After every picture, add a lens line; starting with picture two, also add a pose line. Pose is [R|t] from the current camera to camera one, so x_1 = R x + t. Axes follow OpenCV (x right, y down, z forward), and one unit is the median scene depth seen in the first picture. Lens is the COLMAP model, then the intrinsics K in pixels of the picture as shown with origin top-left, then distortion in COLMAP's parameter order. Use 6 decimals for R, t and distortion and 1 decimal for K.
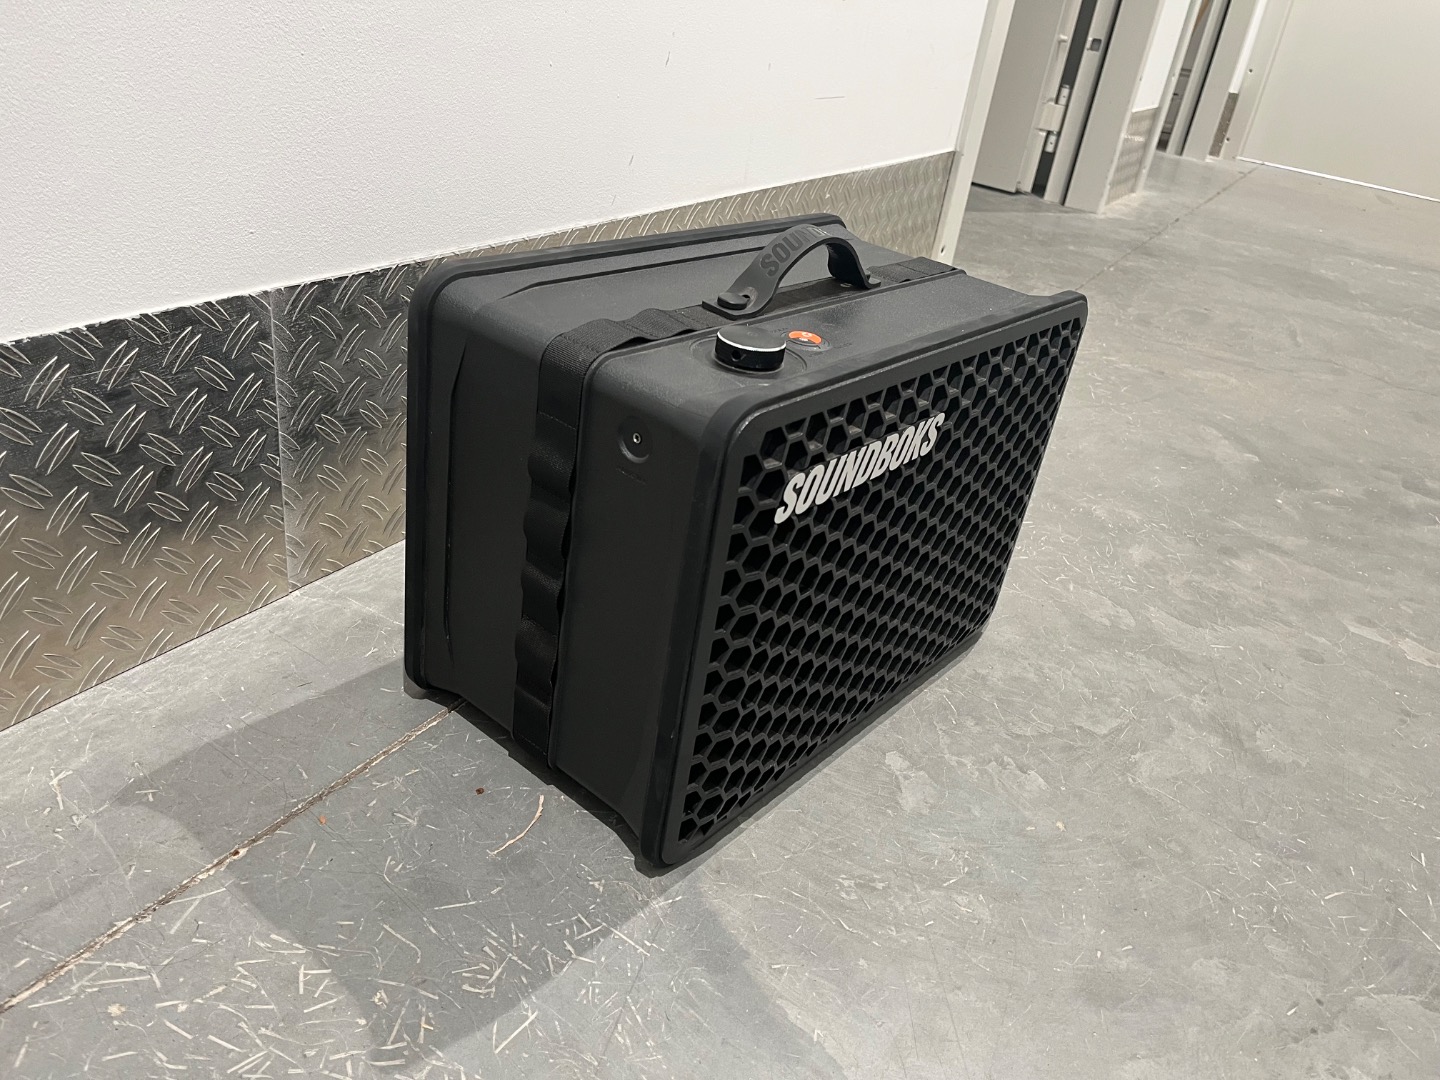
lens RADIAL K [[1105.4, 0, 723.8], [0, 1105.4, 545.8], [0, 0, 1]] dist [0.053290, -0.080108]
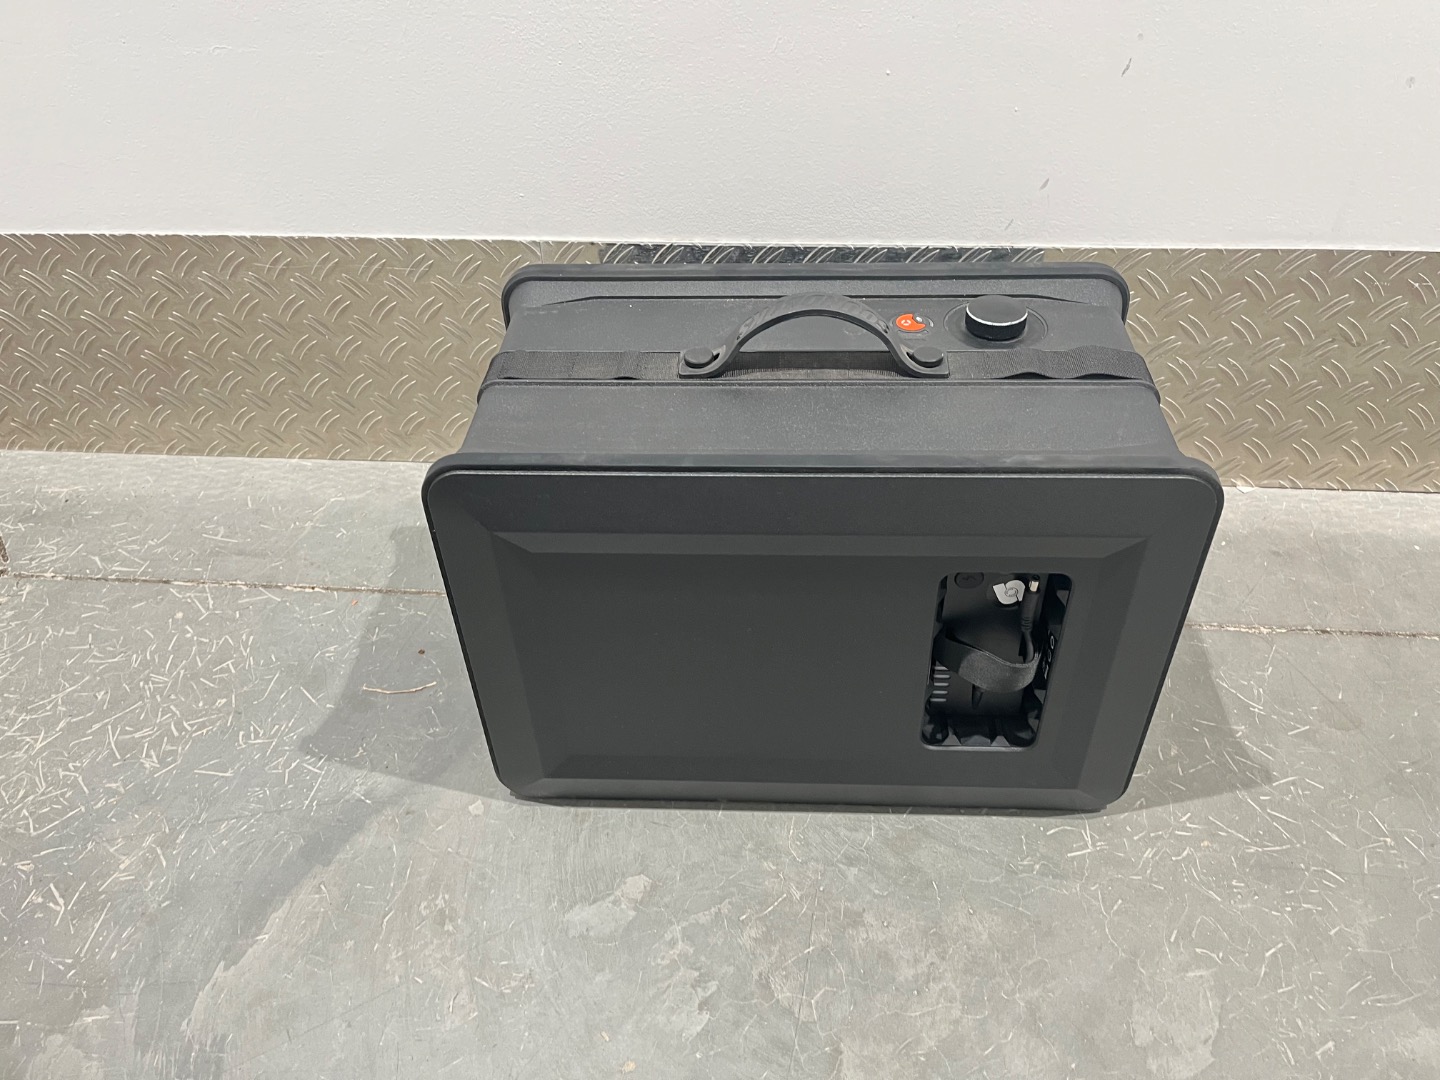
lens RADIAL K [[1088.7, 0, 720.0], [0, 1088.7, 540.0], [0, 0, 1]] dist [0.073278, -0.110156]
pose [[0.417271, 0.465084, -0.780757, 0.913517], [-0.356361, 0.874054, 0.330205, -0.466404], [0.835998, 0.140447, 0.530455, 0.617395]]
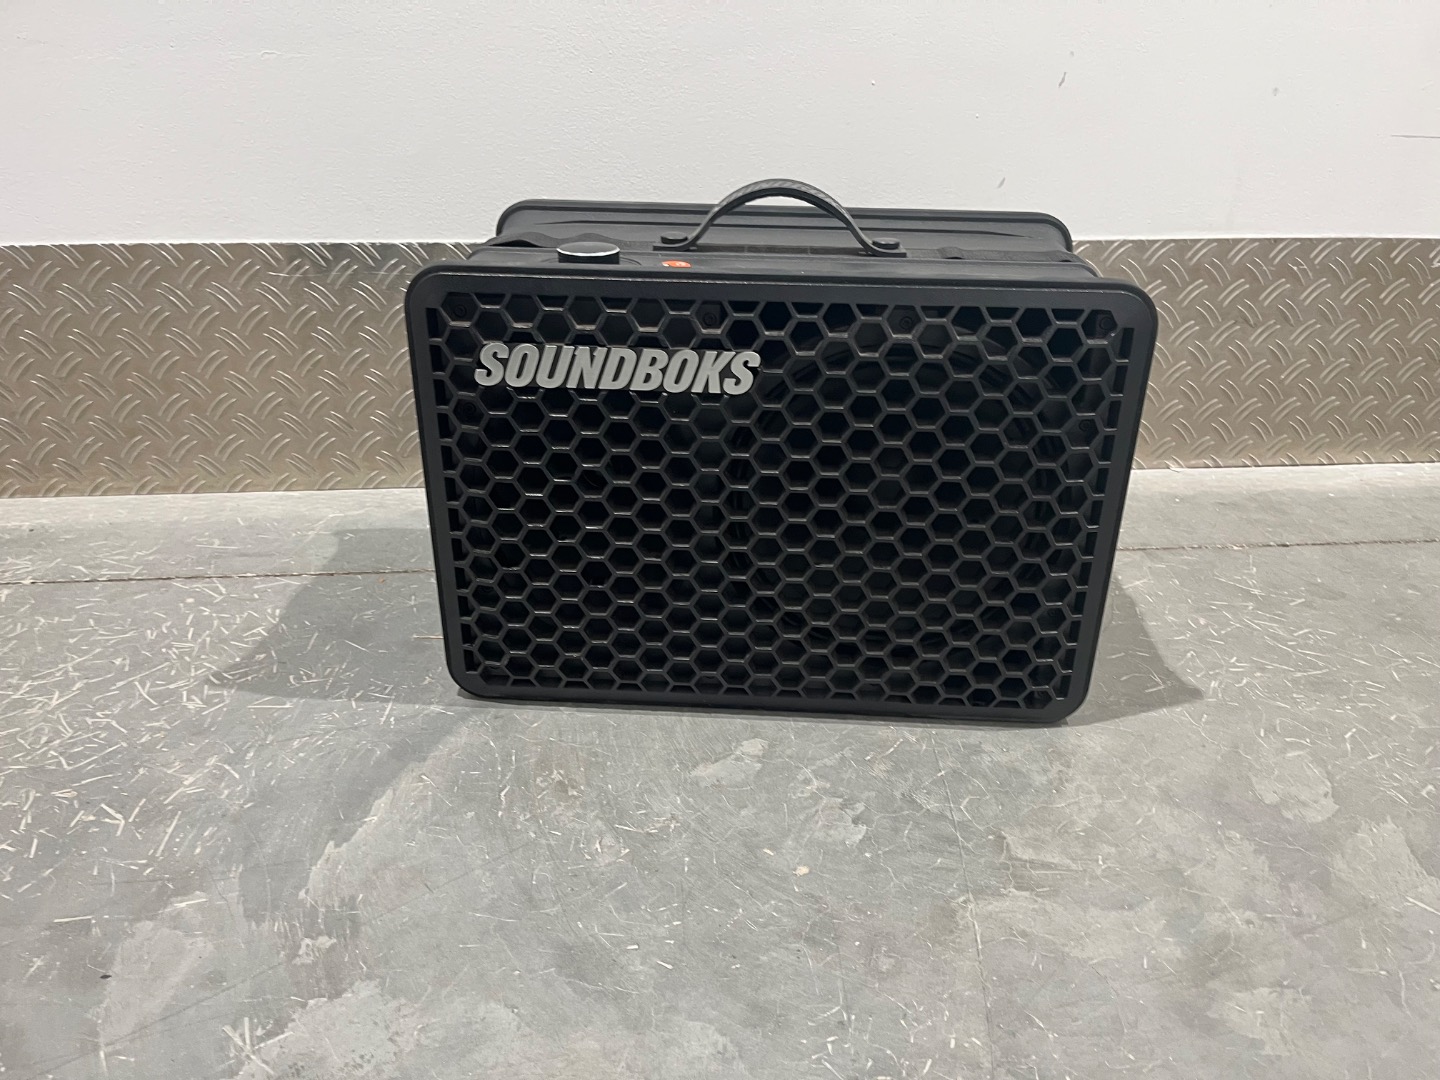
lens RADIAL K [[1095.5, 0, 719.9], [0, 1095.5, 558.4], [0, 0, 1]] dist [0.052693, -0.071123]
pose [[0.579710, 0.237072, -0.779572, 0.966098], [-0.330143, 0.943028, 0.041277, 0.018510], [0.744944, 0.233442, 0.624951, 0.430475]]
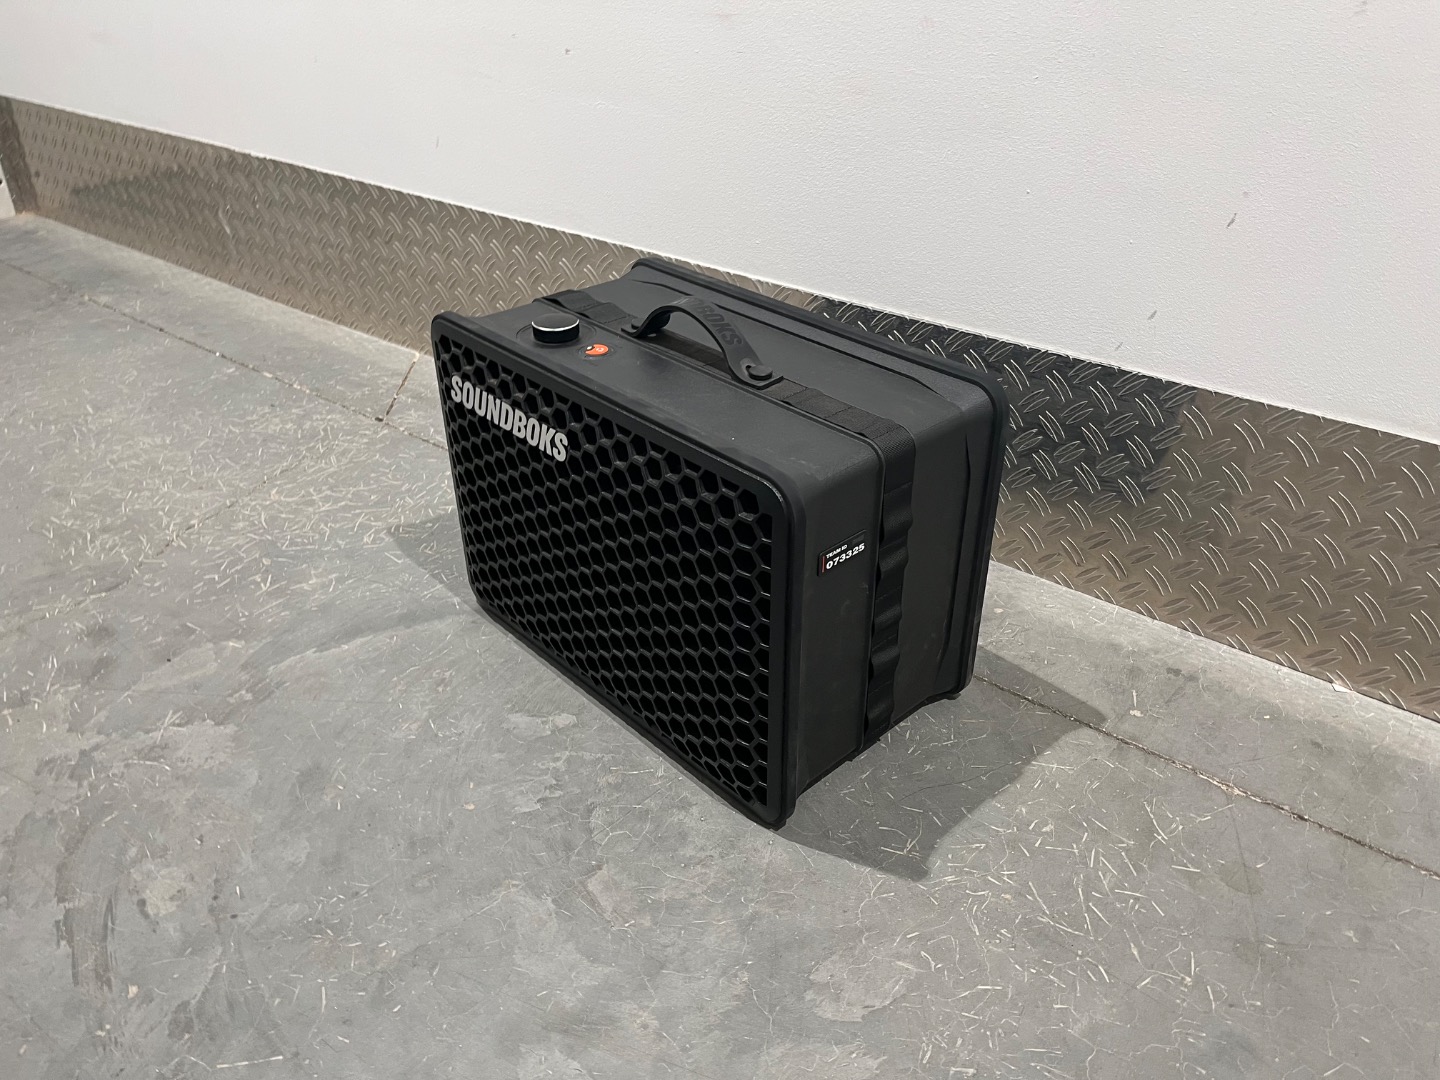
lens RADIAL K [[1086.1, 0, 720.0], [0, 1086.1, 540.0], [0, 0, 1]] dist [0.028153, -0.004315]
pose [[-0.133362, 0.389715, -0.911228, 1.335855], [-0.496434, 0.769508, 0.401759, -0.607844], [0.857769, 0.505944, 0.090844, 1.104957]]
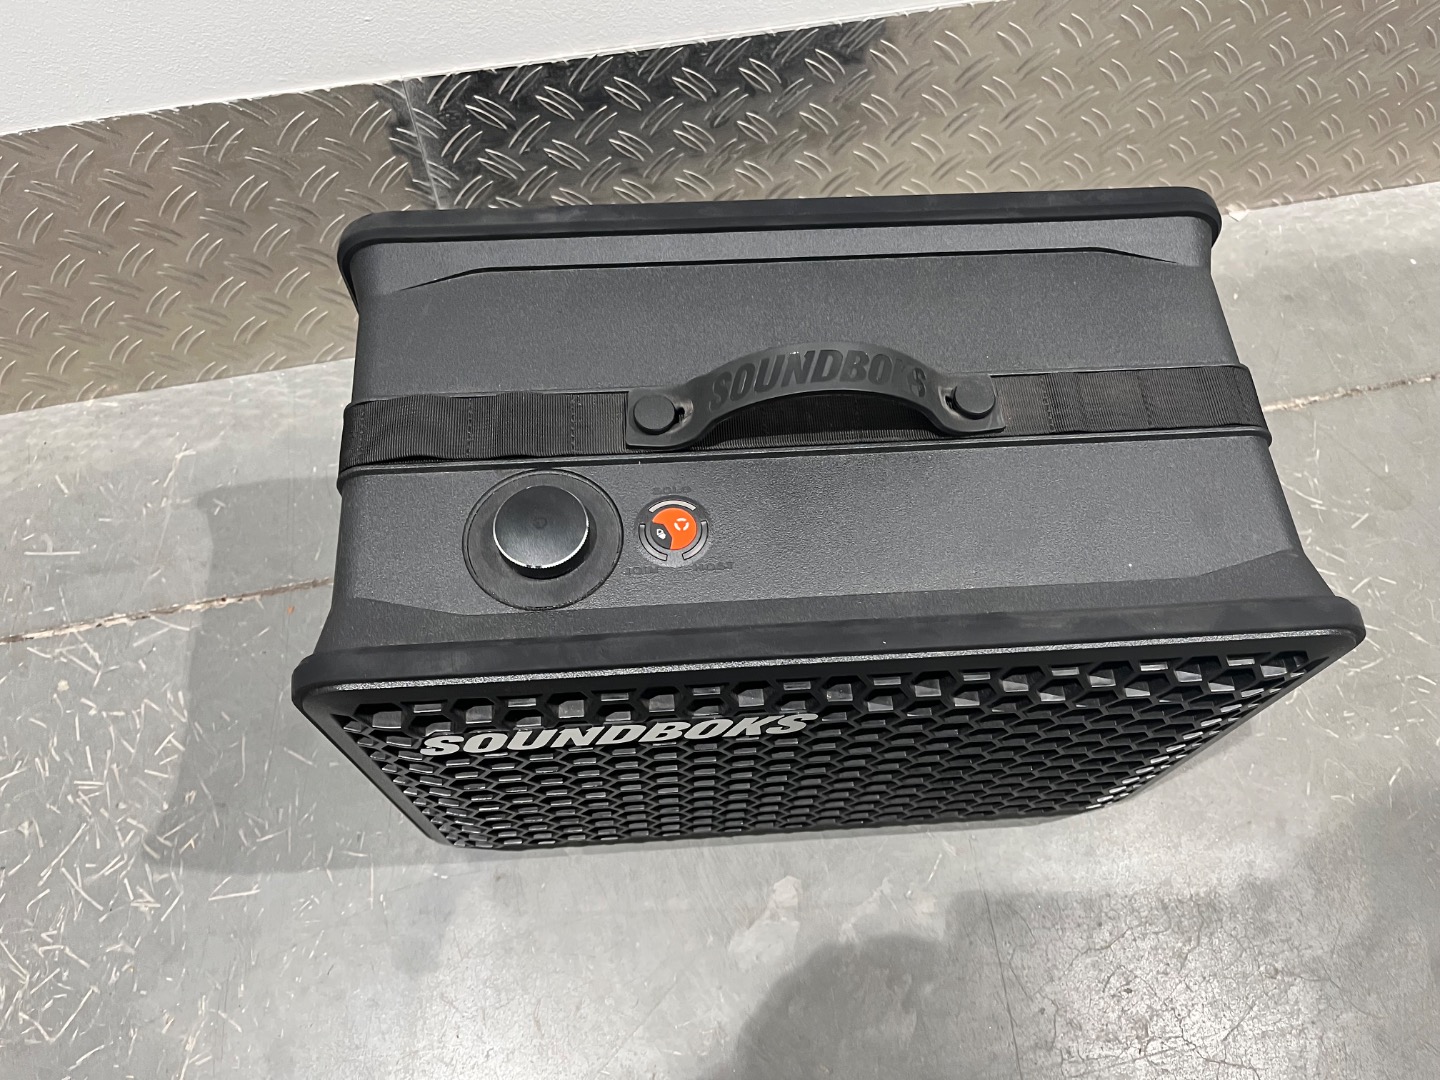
lens RADIAL K [[1102.7, 0, 721.6], [0, 1102.7, 557.5], [0, 0, 1]] dist [0.071021, -0.117270]
pose [[0.682117, 0.587690, -0.435129, 0.406210], [-0.285778, 0.761975, 0.581141, -0.582911], [0.673088, -0.272056, 0.687705, 0.517646]]
